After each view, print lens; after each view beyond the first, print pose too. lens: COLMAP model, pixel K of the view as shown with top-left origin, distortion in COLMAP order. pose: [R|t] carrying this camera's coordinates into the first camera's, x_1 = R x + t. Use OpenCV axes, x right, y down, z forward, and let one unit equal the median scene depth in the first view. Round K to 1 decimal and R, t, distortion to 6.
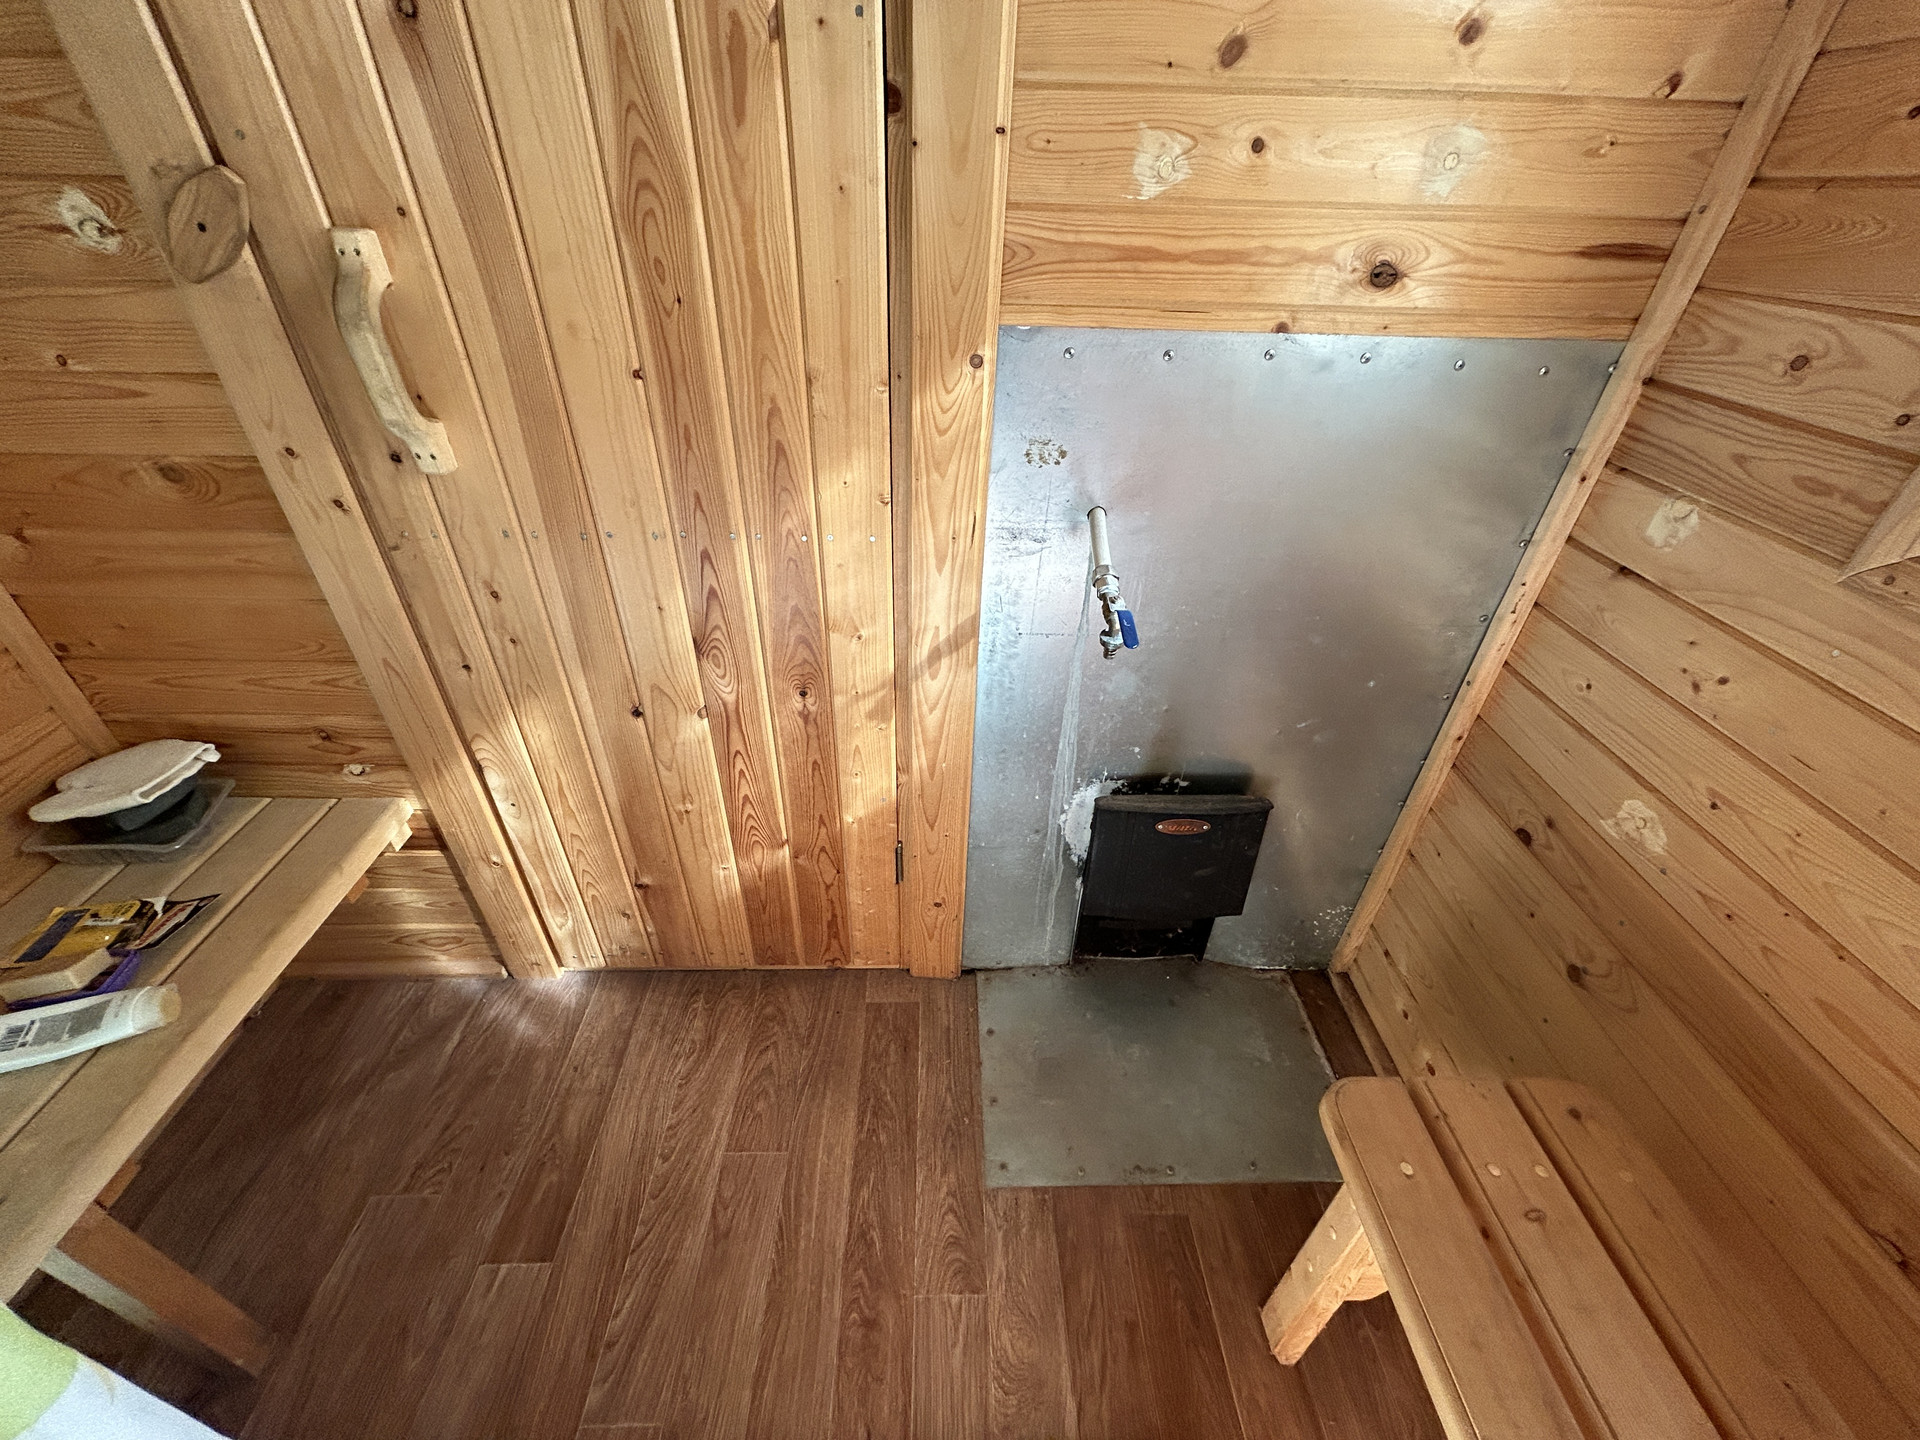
lens RADIAL K [[766.9, 0, 953.4], [0, 766.9, 716.5], [0, 0, 1]] dist [-0.000644, 0.001025]
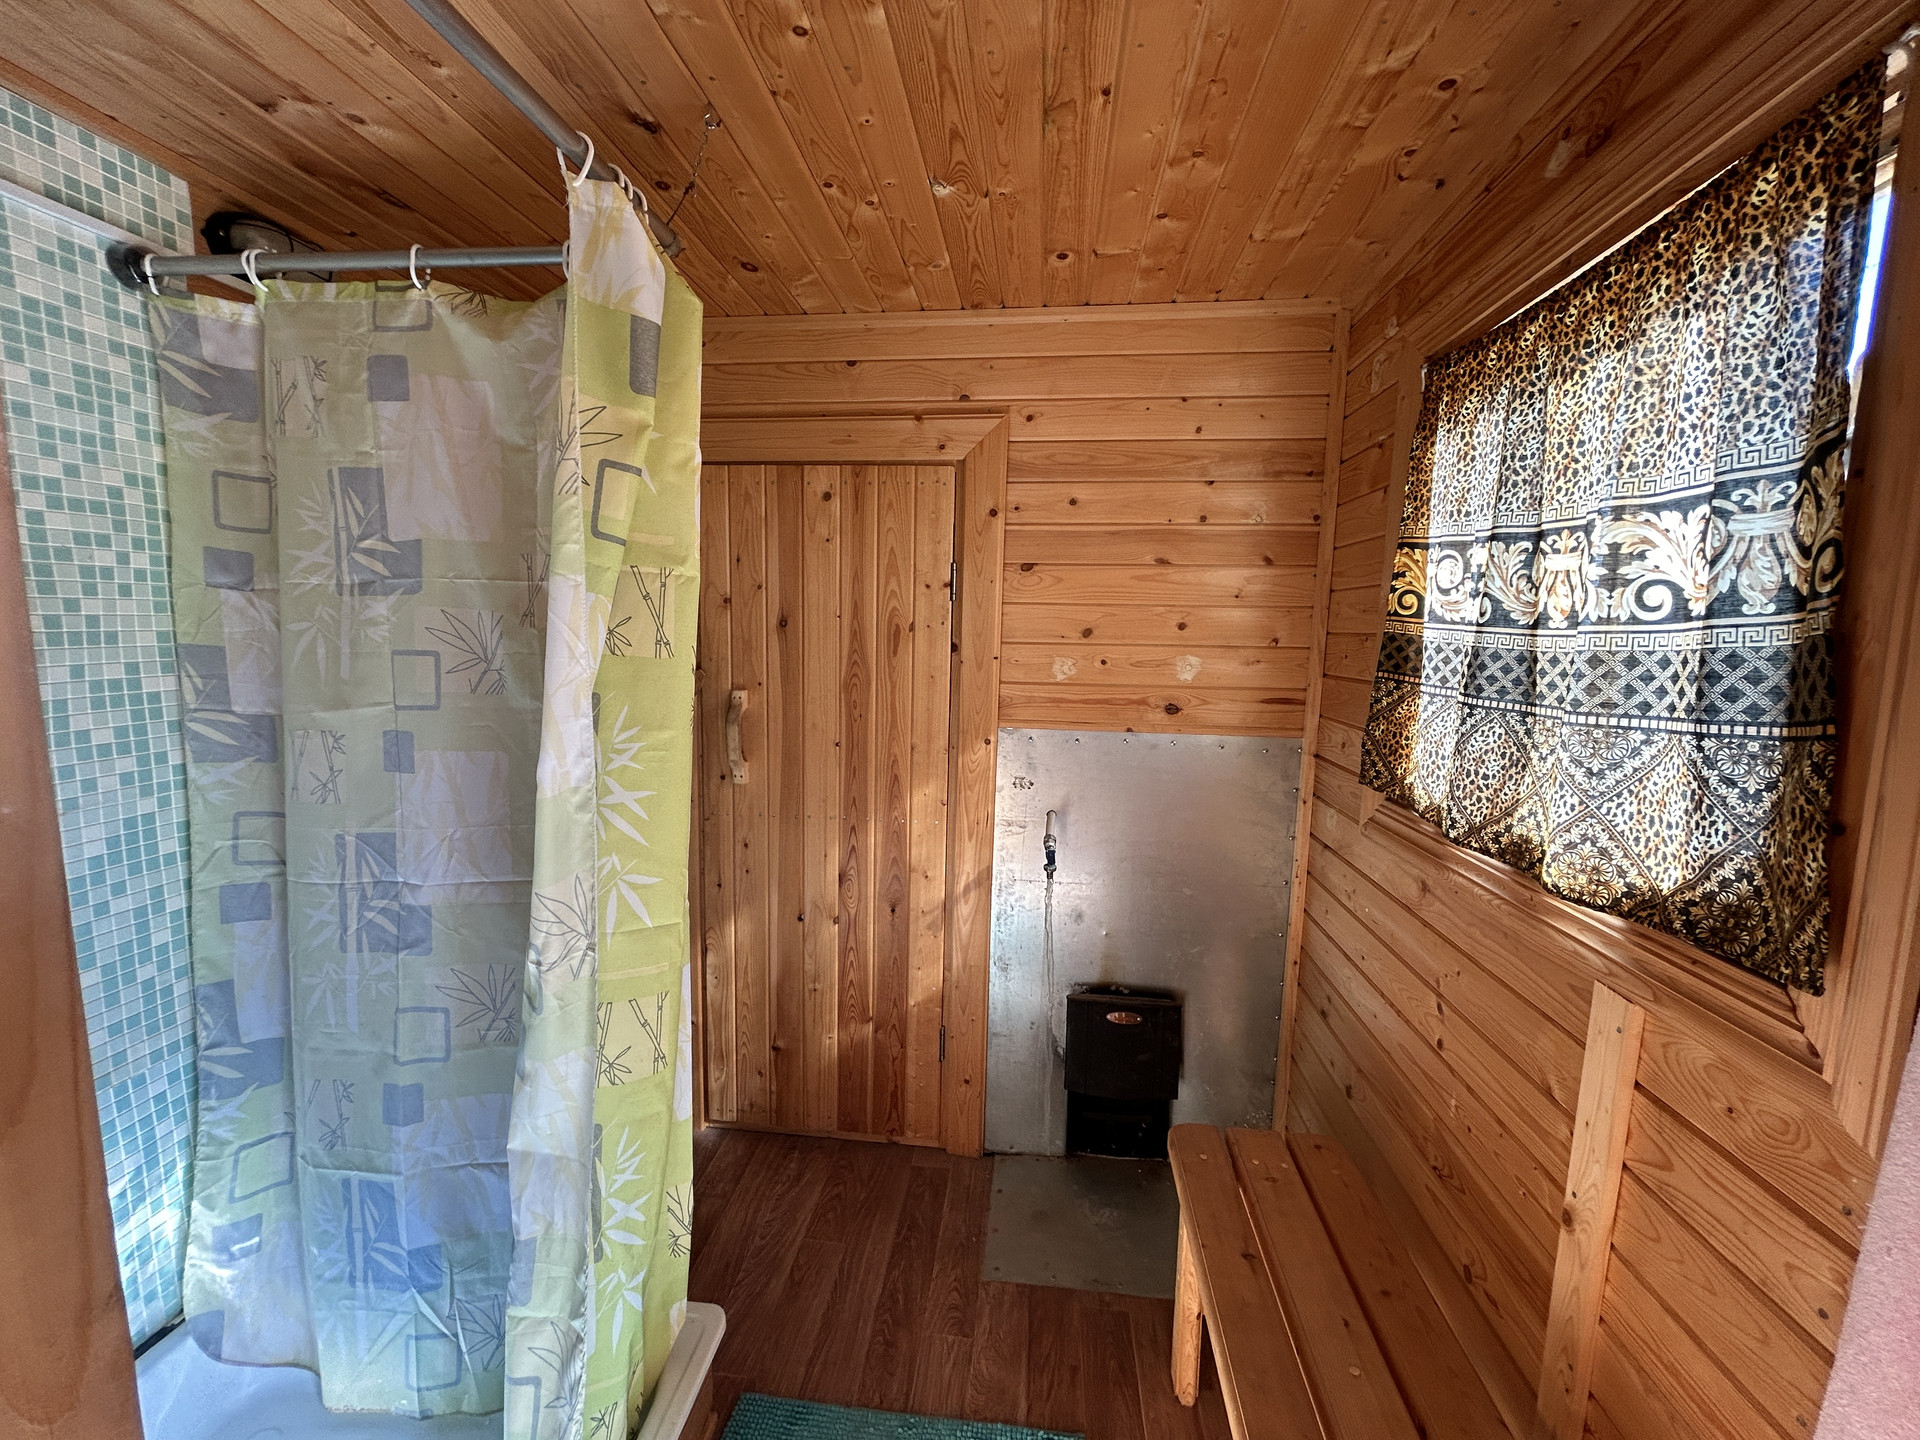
lens RADIAL K [[766.9, 0, 959.4], [0, 766.9, 711.4], [0, 0, 1]] dist [-0.000644, 0.001025]
pose [[0.991784, 0.009722, -0.127555, 0.177520], [-0.070554, 0.873316, -0.482018, 0.409867], [0.106709, 0.487057, 0.866826, -0.744068]]
